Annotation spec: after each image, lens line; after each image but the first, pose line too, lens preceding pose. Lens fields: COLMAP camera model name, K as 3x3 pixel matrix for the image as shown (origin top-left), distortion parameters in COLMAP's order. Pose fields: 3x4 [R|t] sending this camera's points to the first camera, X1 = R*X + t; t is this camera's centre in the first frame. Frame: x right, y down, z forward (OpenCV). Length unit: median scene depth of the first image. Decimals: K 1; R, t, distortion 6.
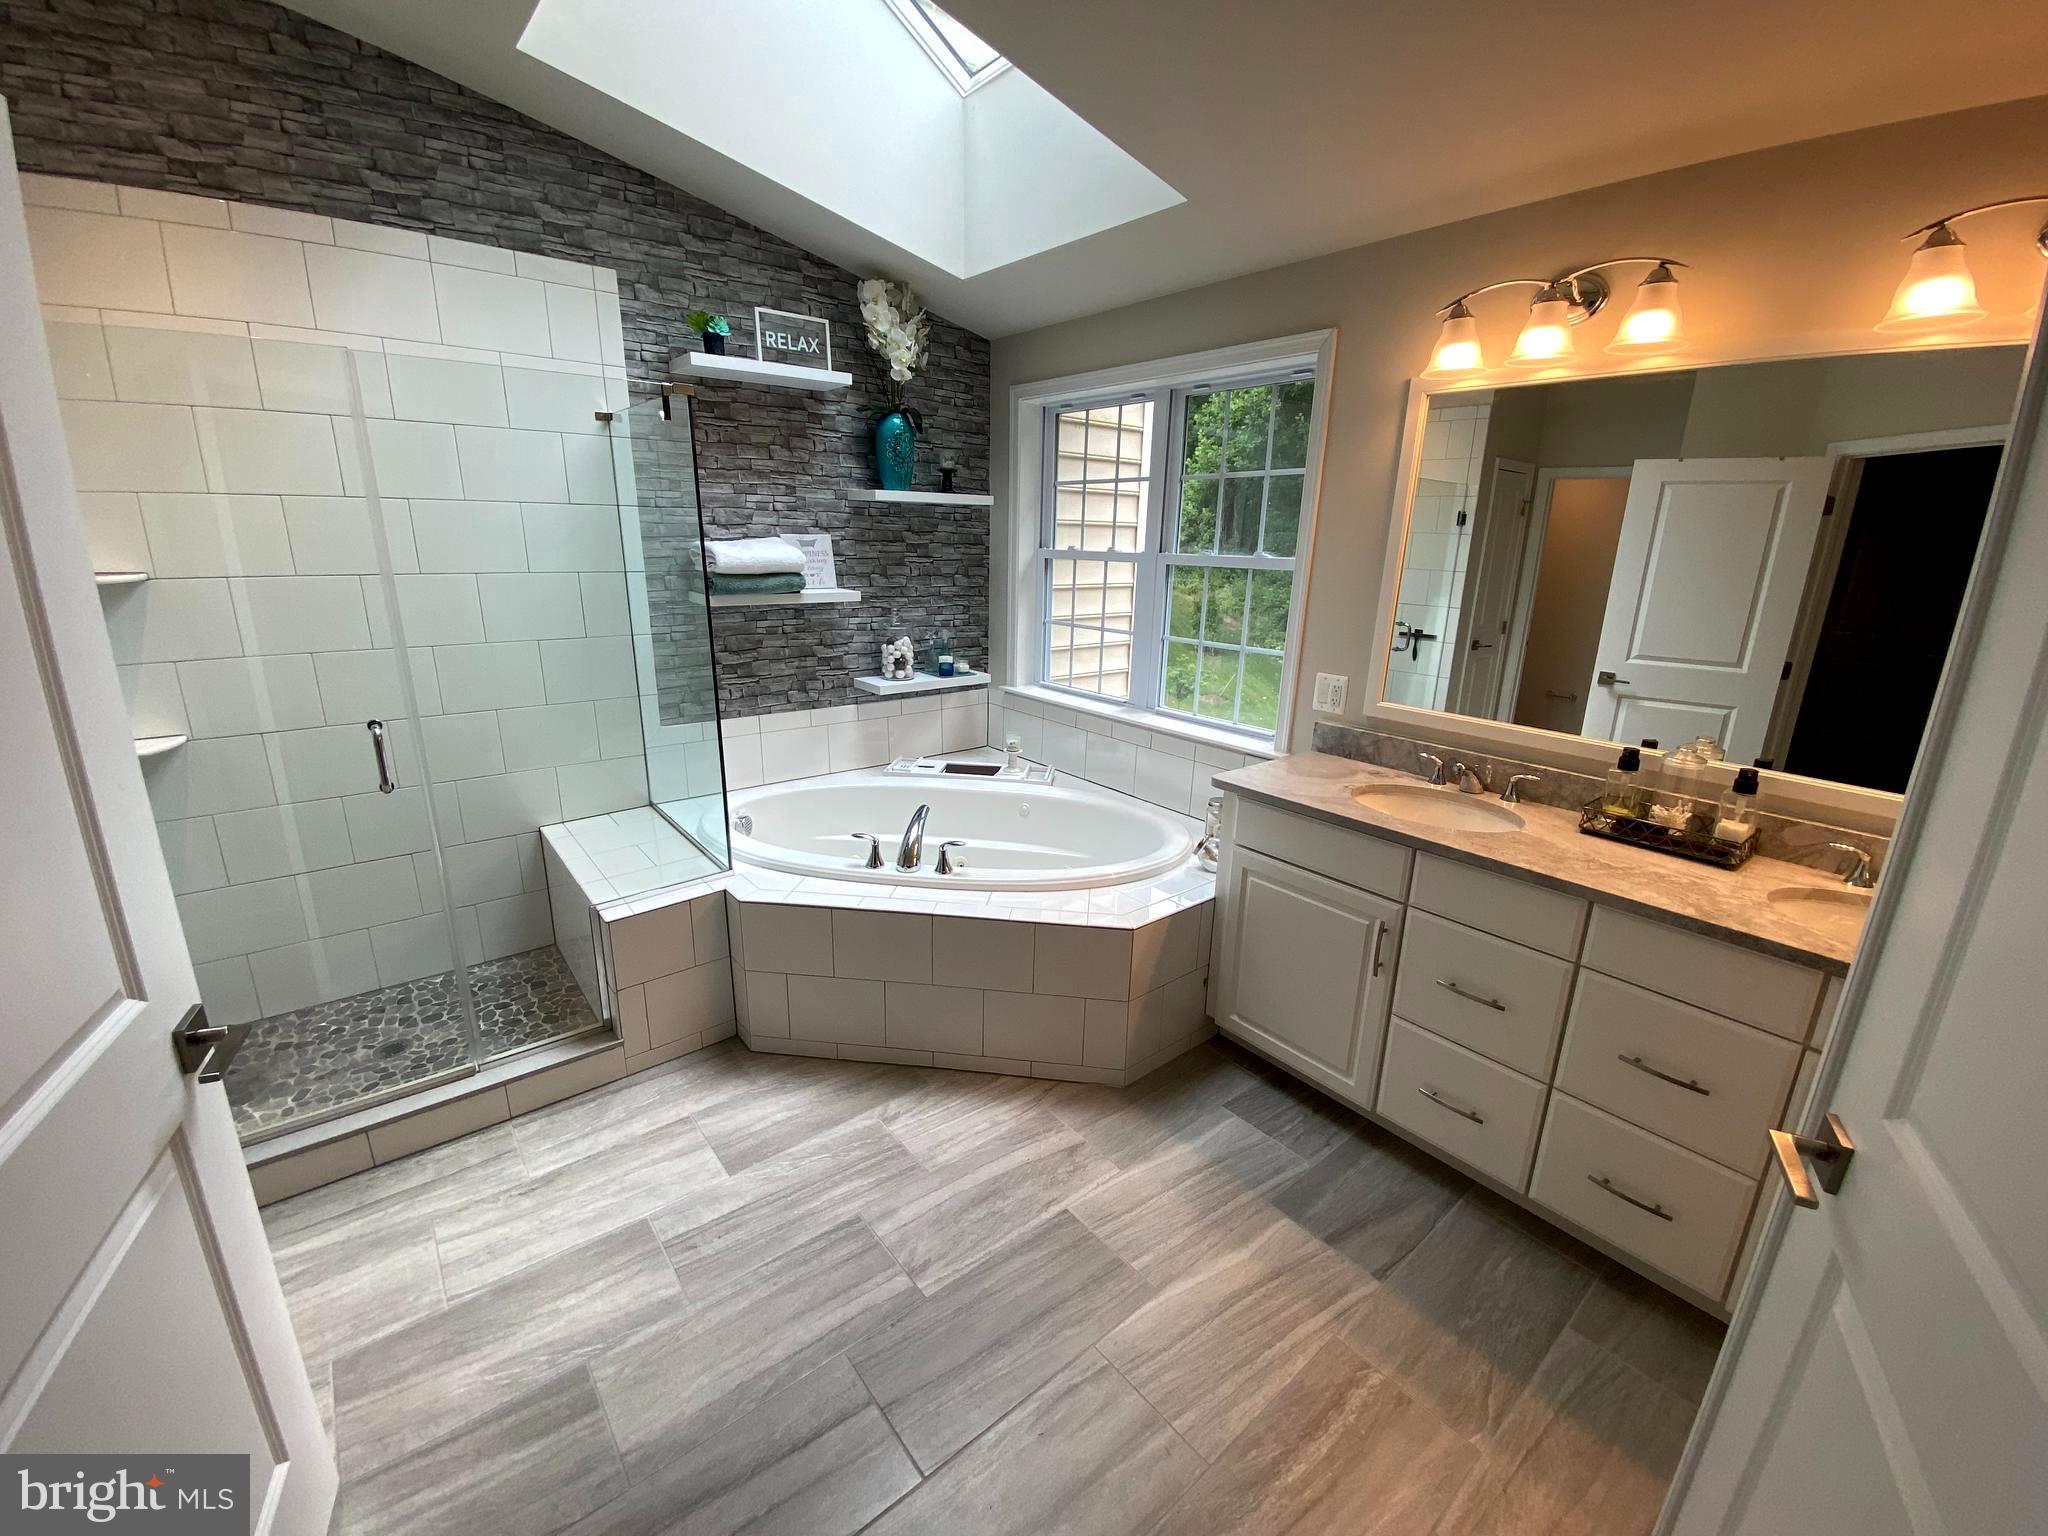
lens RADIAL K [[832.9, 0, 1031.4], [0, 832.9, 768.1], [0, 0, 1]] dist [0.009790, -0.015837]
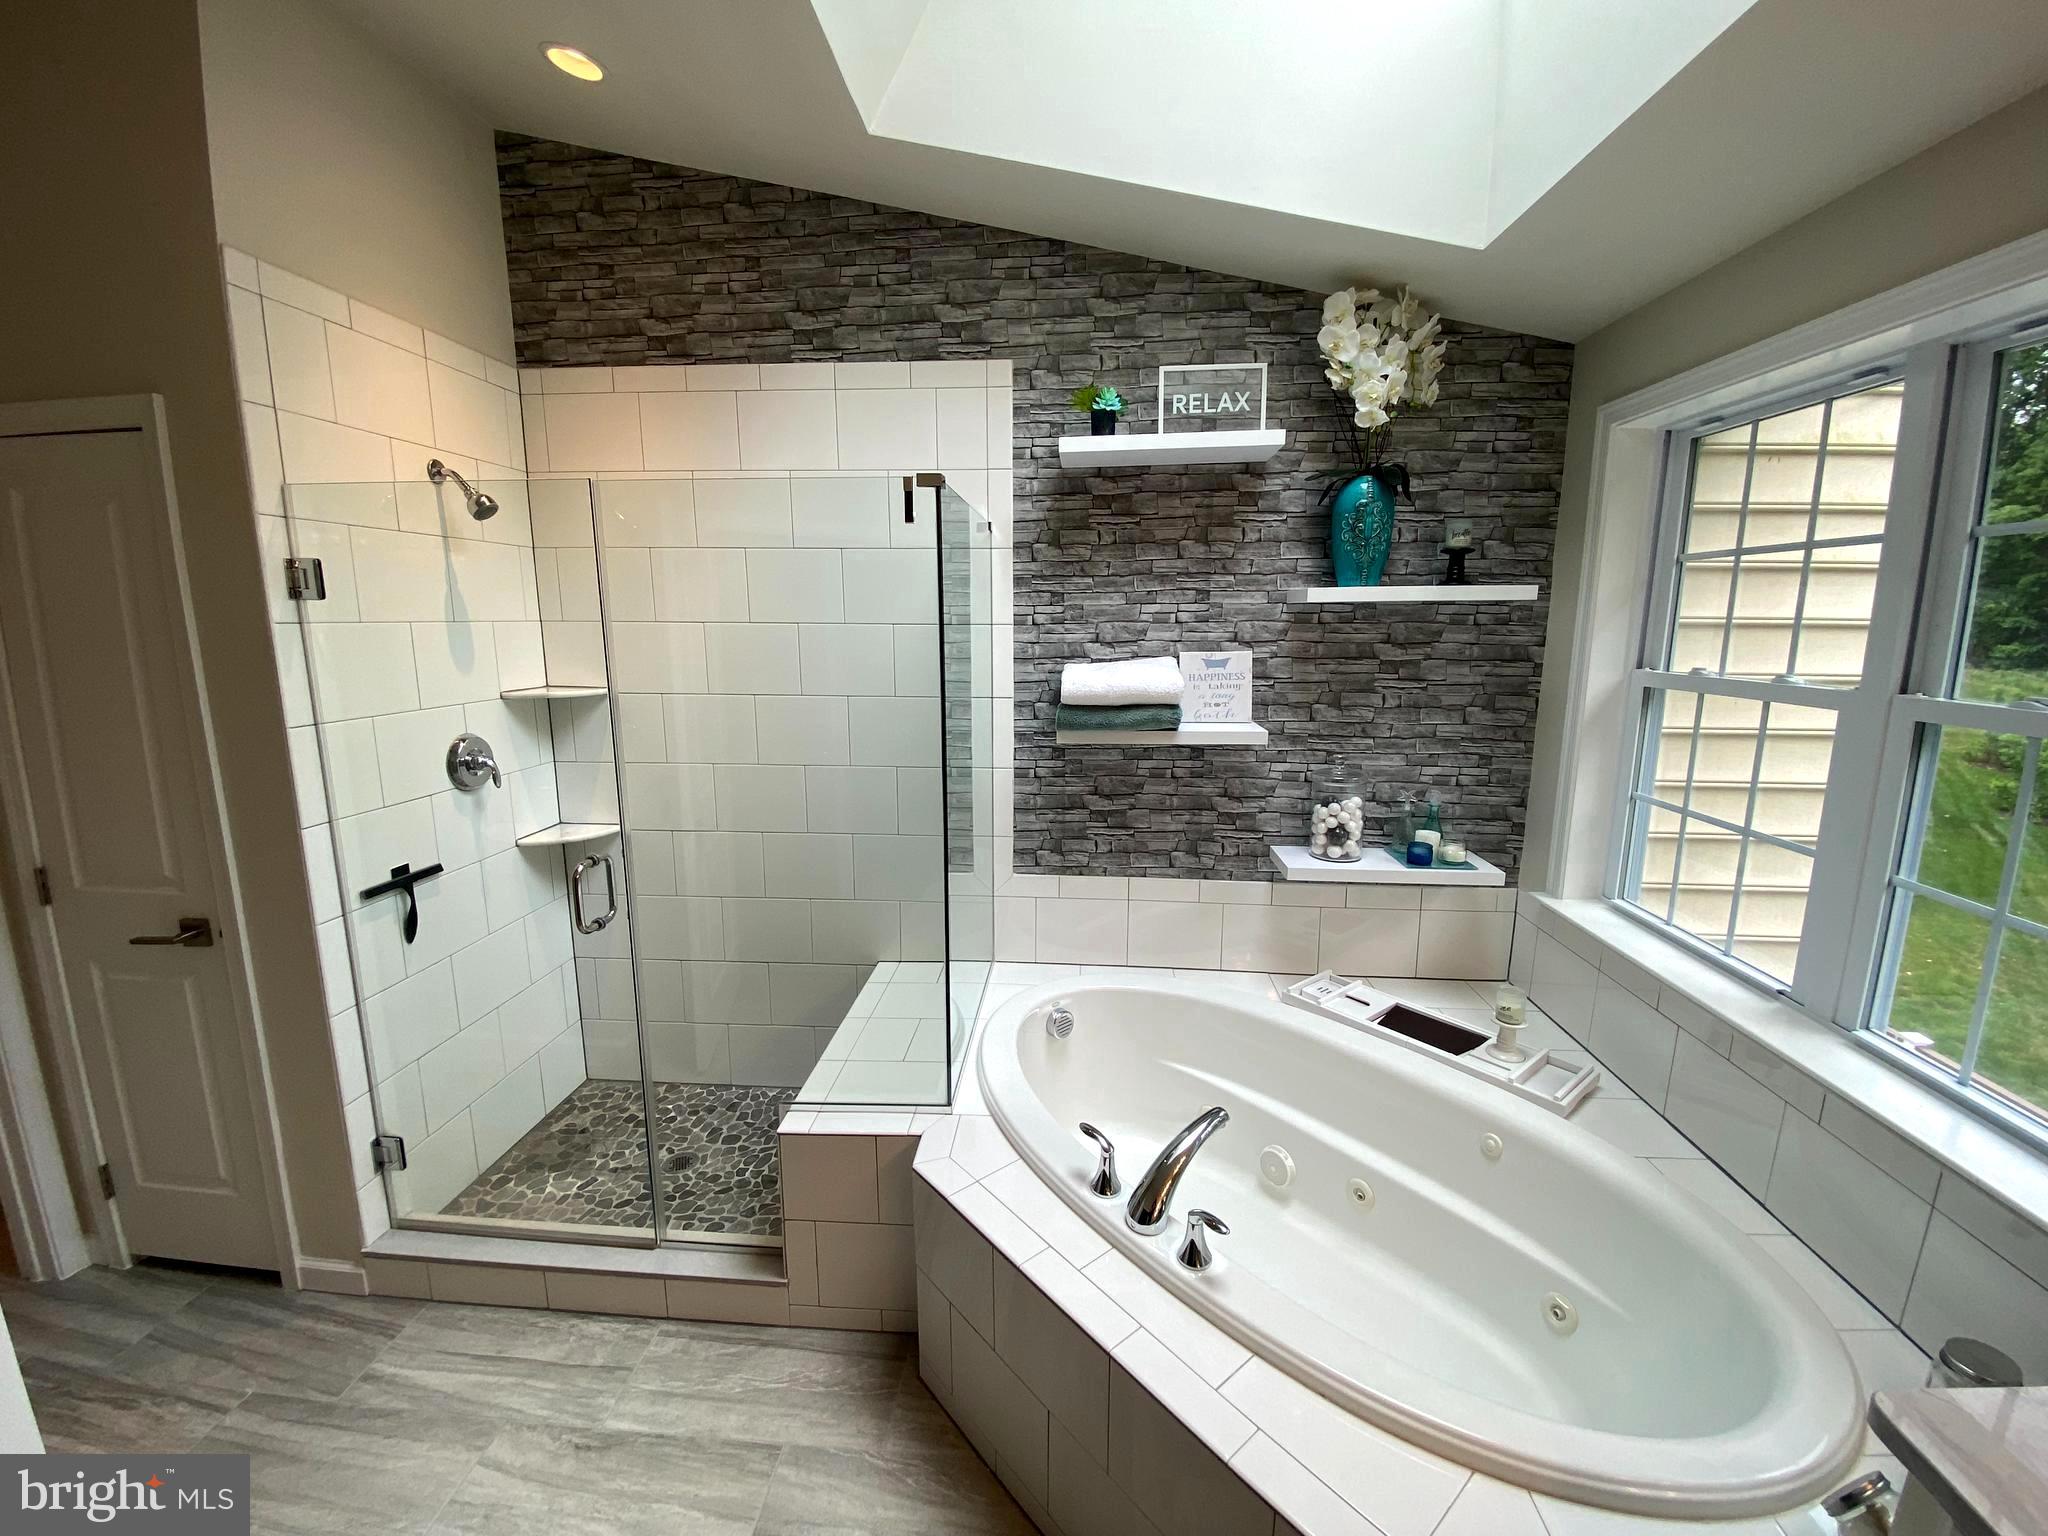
lens RADIAL K [[828.0, 0, 1024.0], [0, 828.0, 768.0], [0, 0, 1]] dist [0.026913, -0.027054]
pose [[0.722275, 0.097982, -0.684631, 0.129340], [-0.171468, 0.984377, -0.040016, -0.123075], [0.670014, 0.146295, 0.727791, 0.374345]]
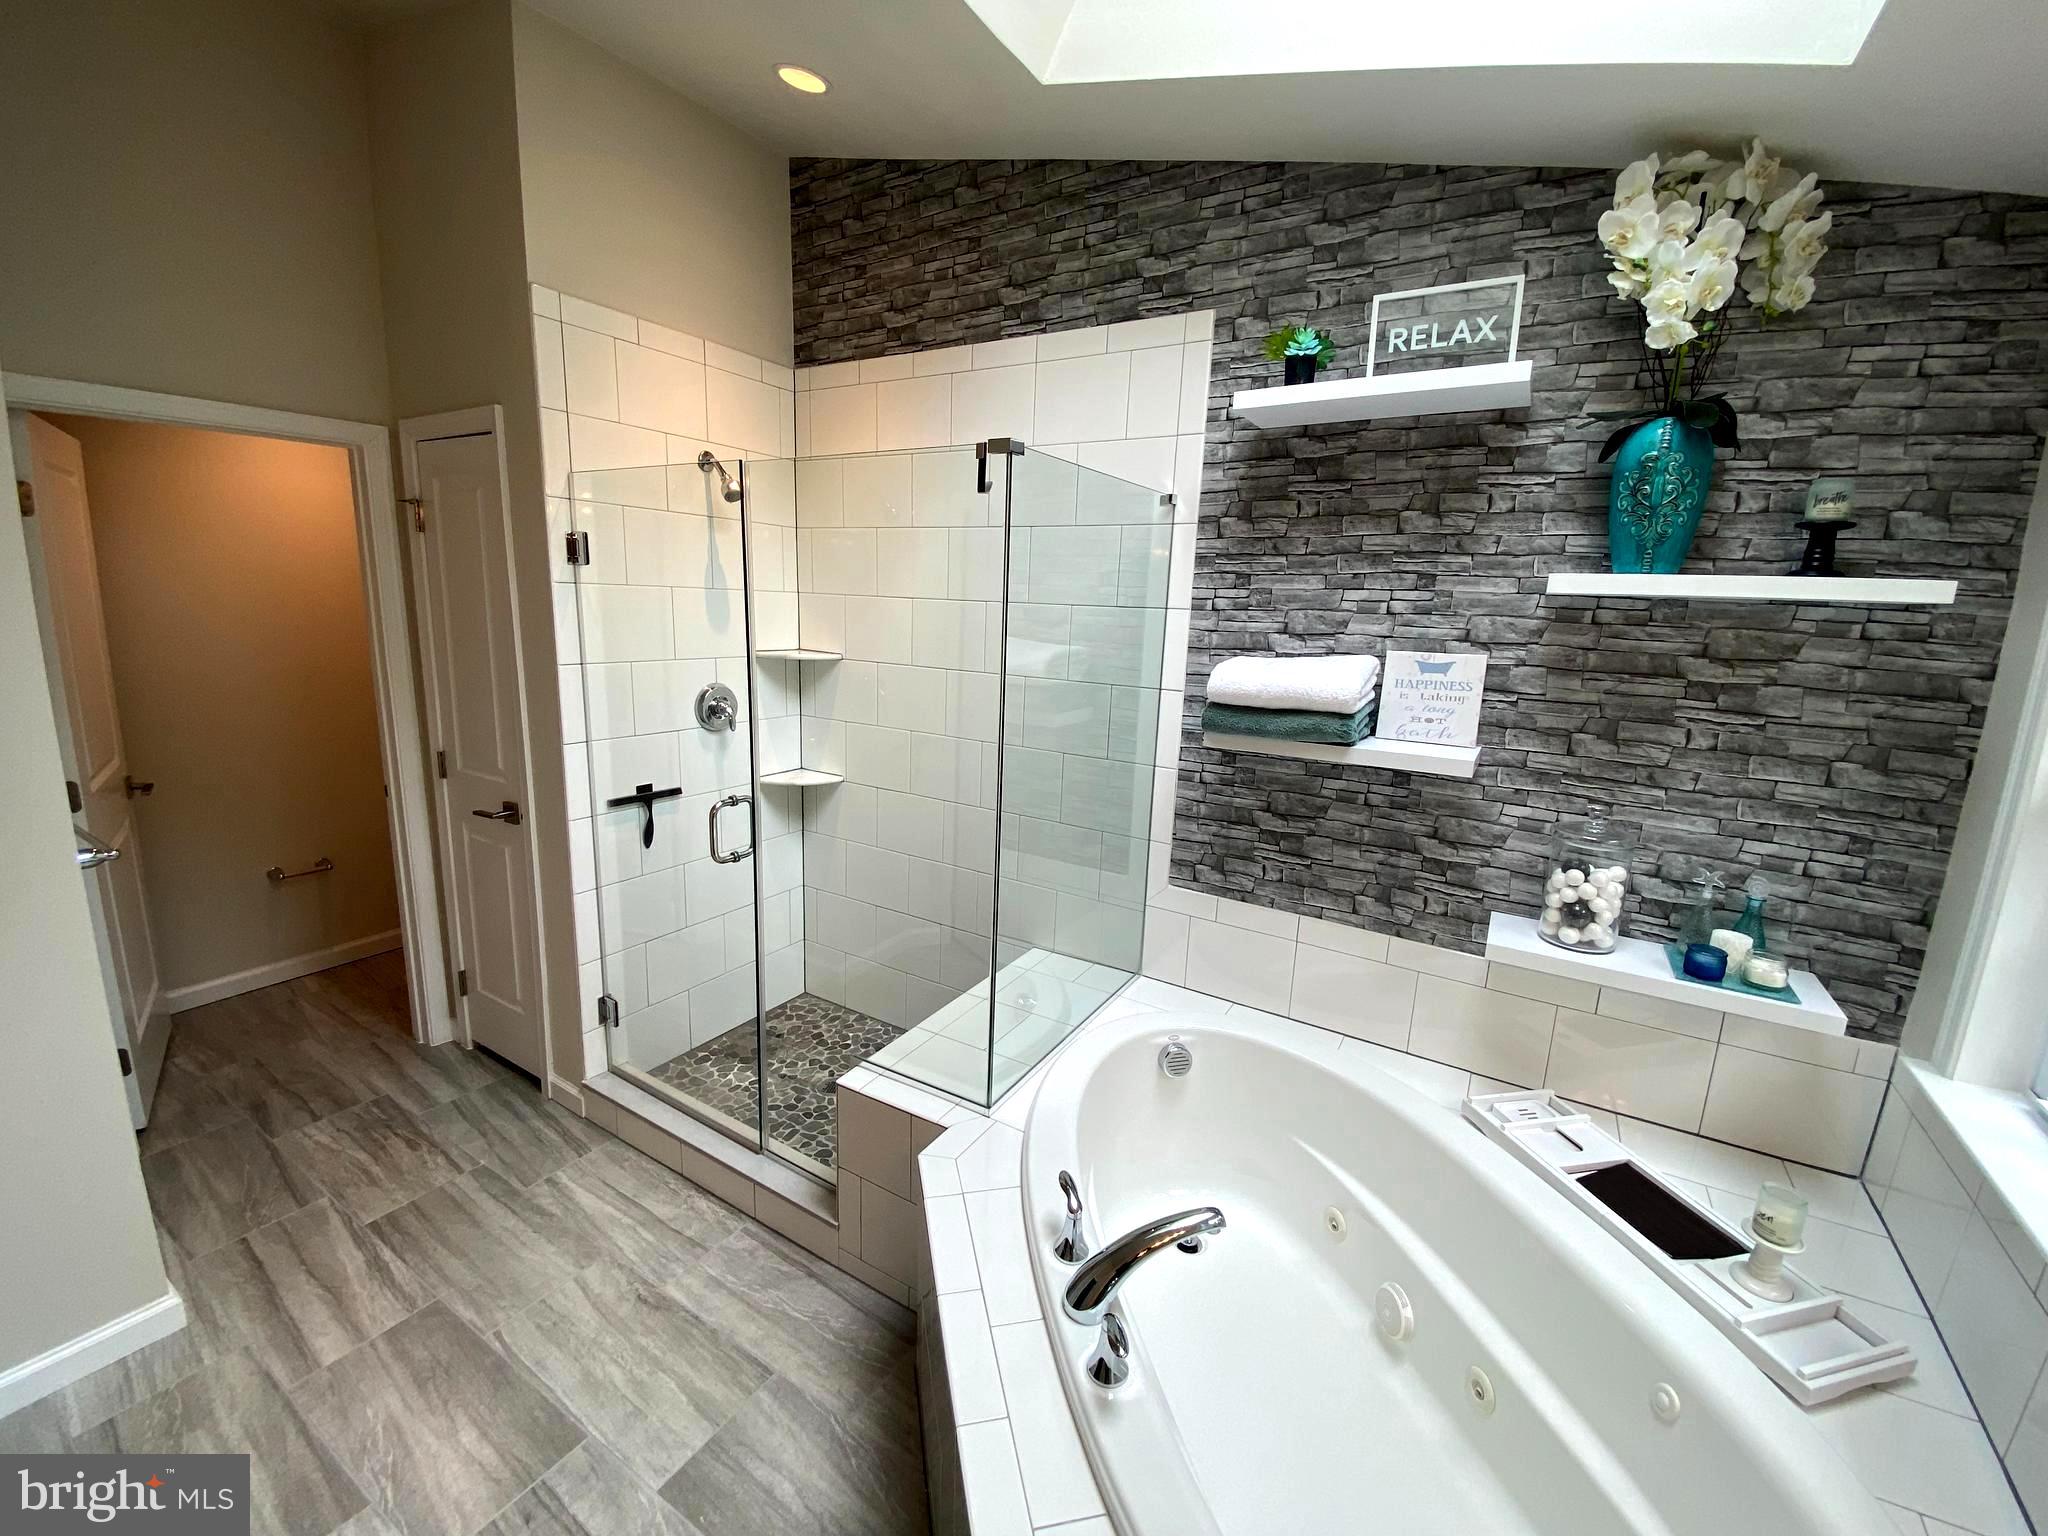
lens RADIAL K [[832.9, 0, 1031.4], [0, 832.9, 768.1], [0, 0, 1]] dist [0.009790, -0.015837]
pose [[0.329549, 0.175896, -0.927609, 0.204542], [-0.285136, 0.955158, 0.079821, -0.176147], [0.900053, 0.238190, 0.364926, 0.573087]]
